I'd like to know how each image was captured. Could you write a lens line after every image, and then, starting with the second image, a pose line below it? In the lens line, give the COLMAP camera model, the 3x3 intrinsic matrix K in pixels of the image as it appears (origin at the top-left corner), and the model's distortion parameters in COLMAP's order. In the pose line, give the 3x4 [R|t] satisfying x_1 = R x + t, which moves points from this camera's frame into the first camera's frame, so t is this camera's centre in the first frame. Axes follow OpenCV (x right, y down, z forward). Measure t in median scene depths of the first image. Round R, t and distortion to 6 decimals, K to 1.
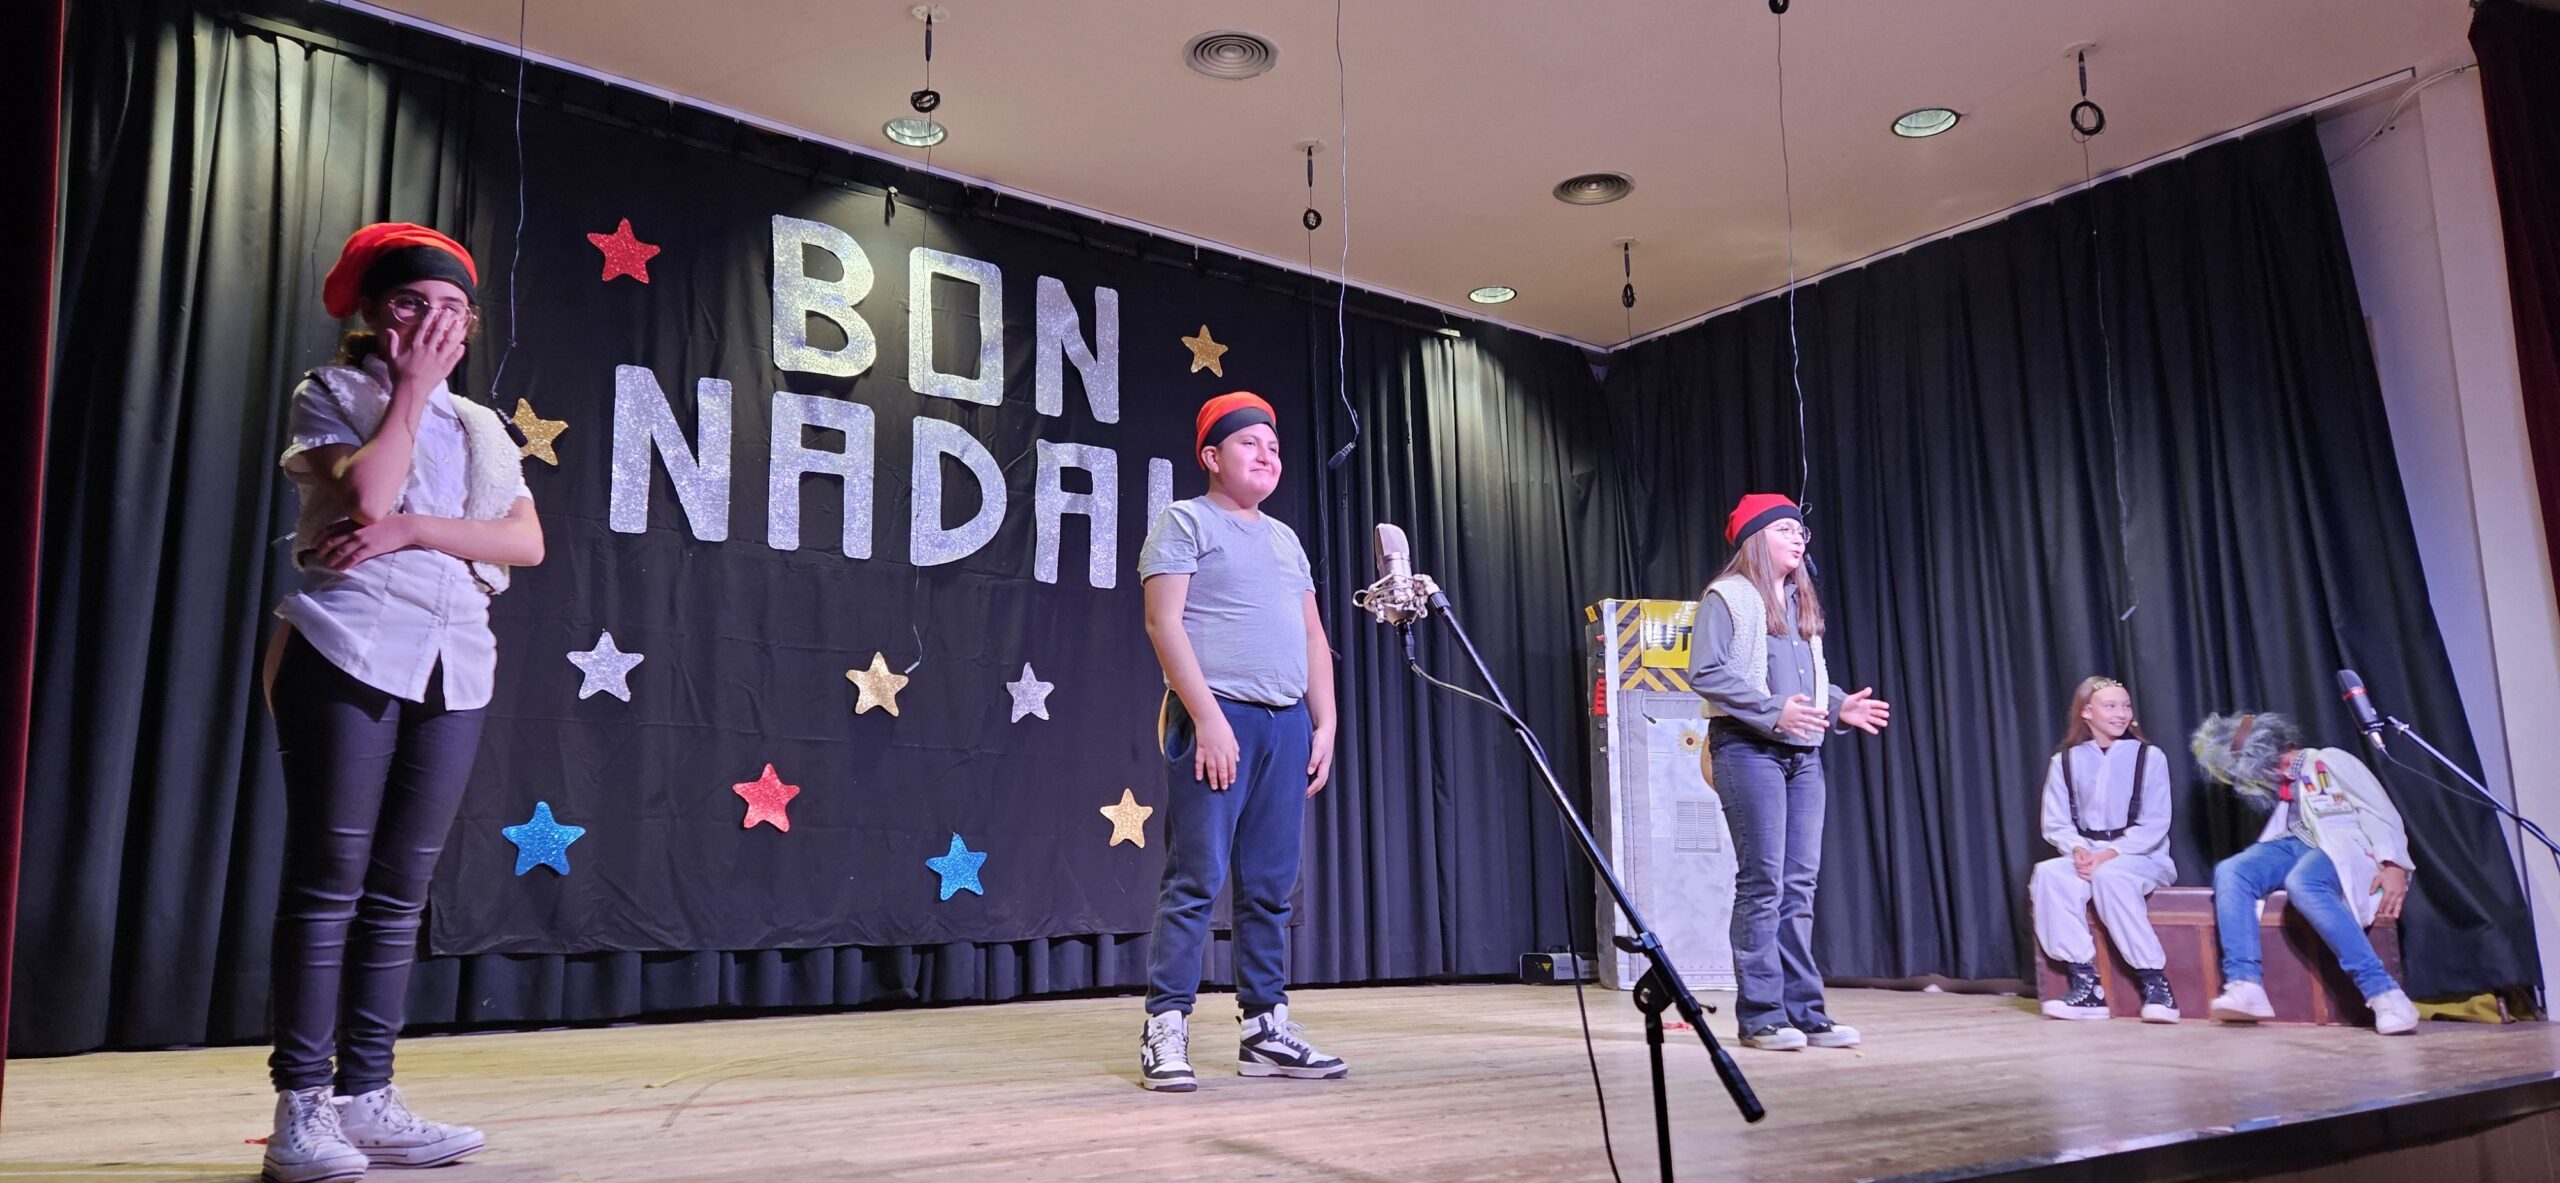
lens RADIAL K [[1748.1, 0, 1258.7], [0, 1748.1, 594.8], [0, 0, 1]] dist [0.088871, -0.082123]
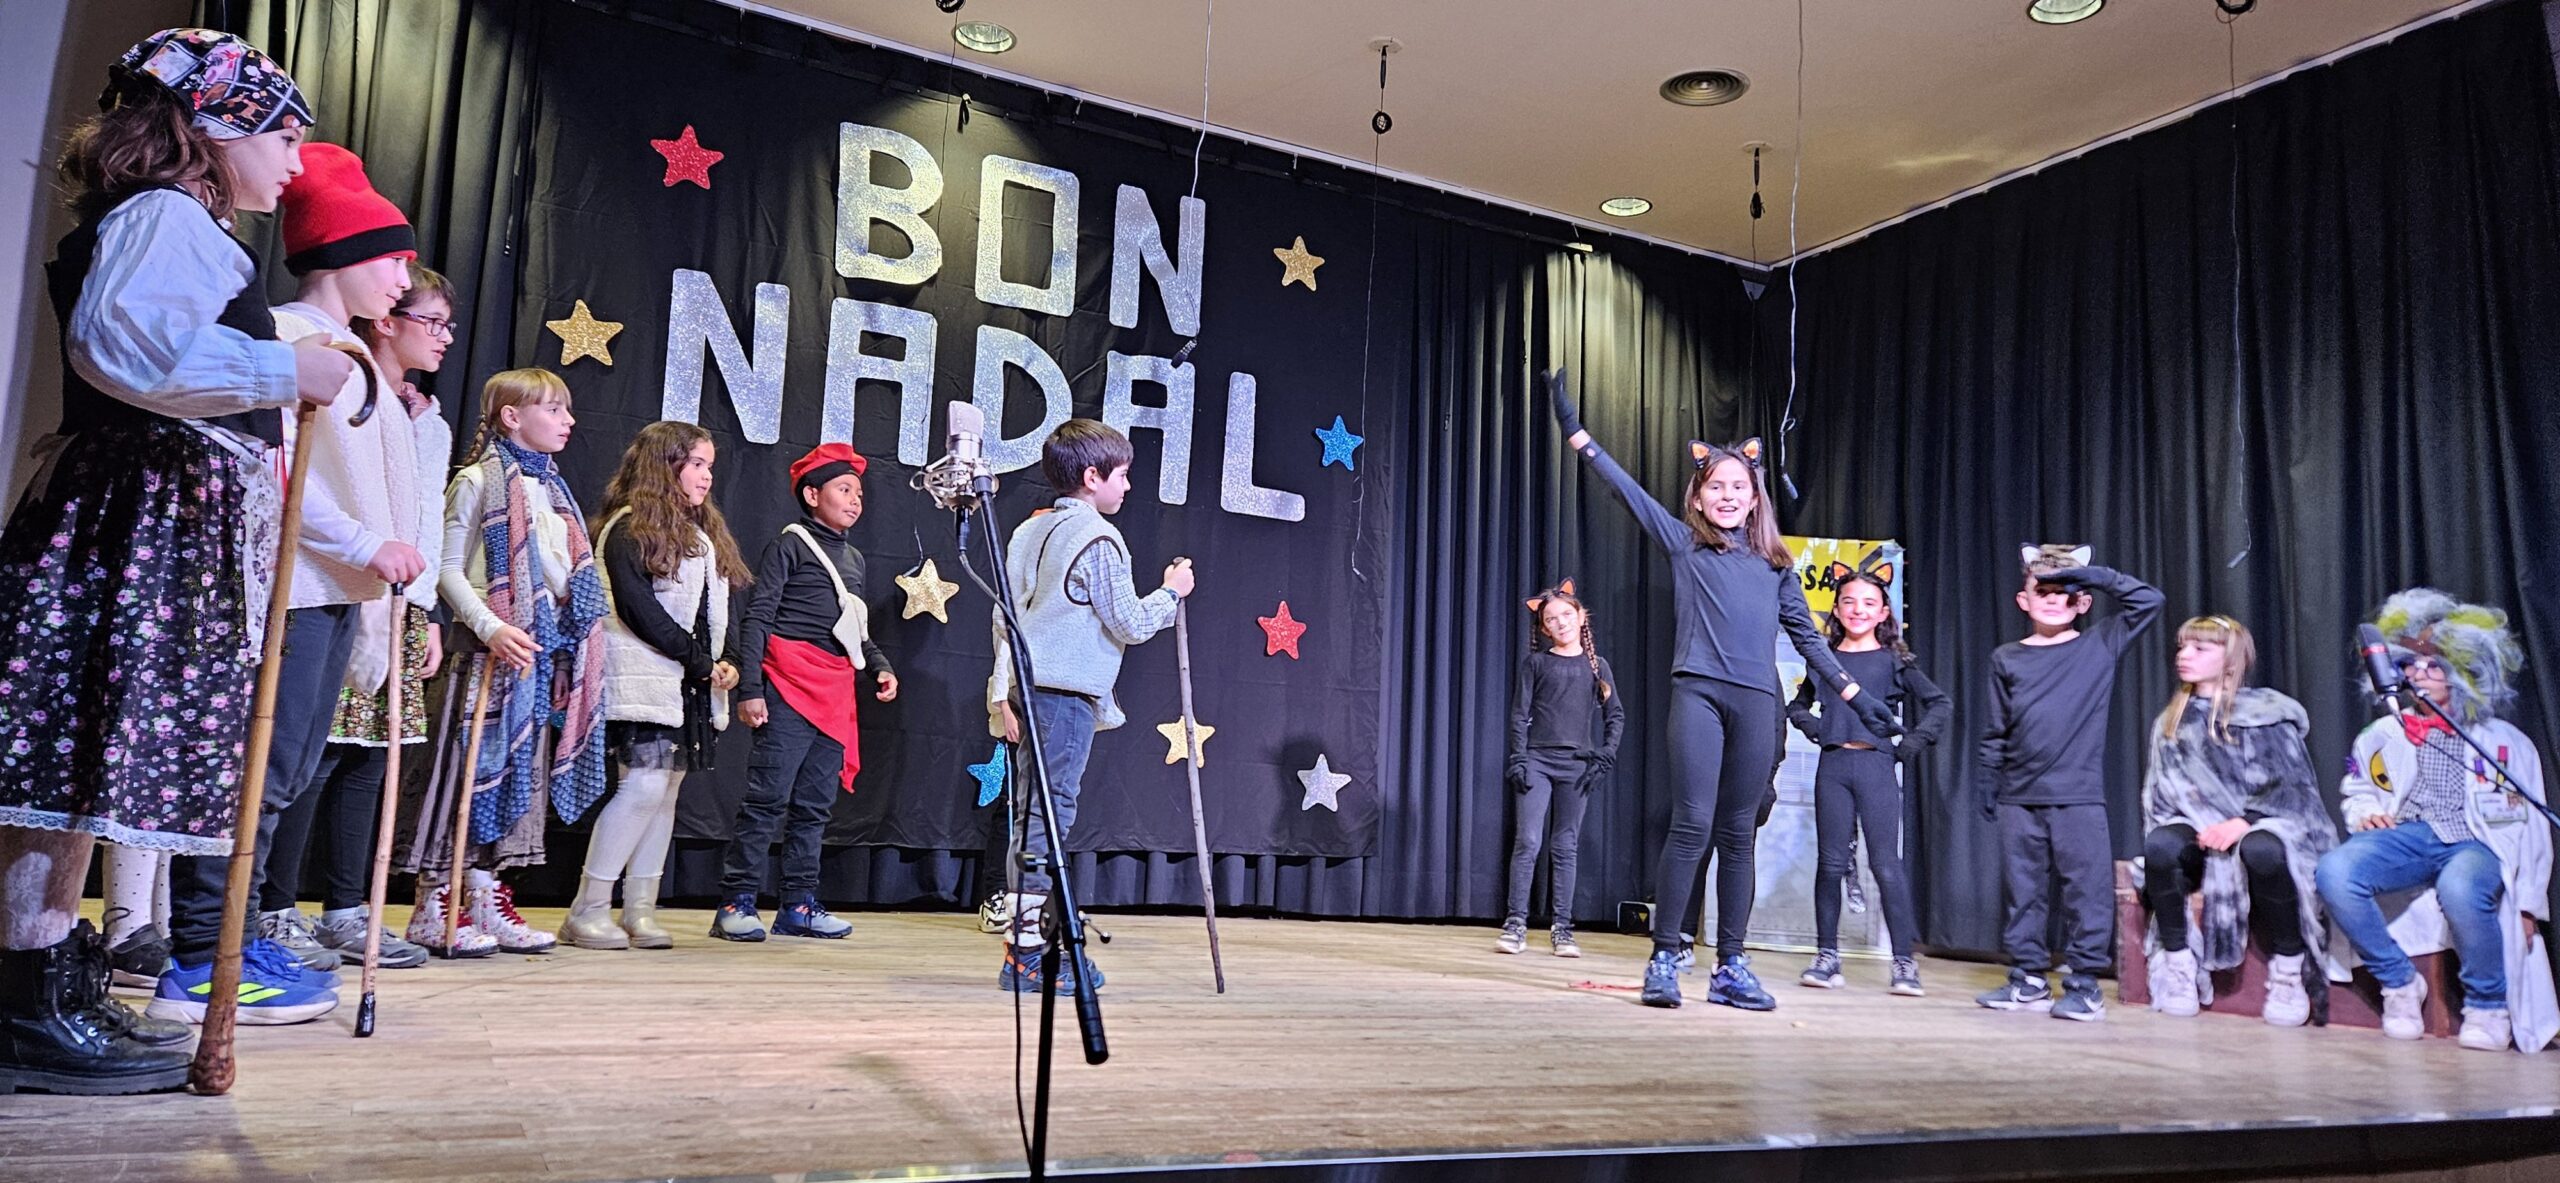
lens RADIAL K [[1750.3, 0, 1281.0], [0, 1750.3, 583.7], [0, 0, 1]] dist [0.087372, -0.070481]
pose [[0.984698, 0.036303, -0.170446, 0.148693], [-0.030904, 0.998936, 0.034225, 0.005781], [0.171507, -0.028434, 0.984772, 0.039478]]
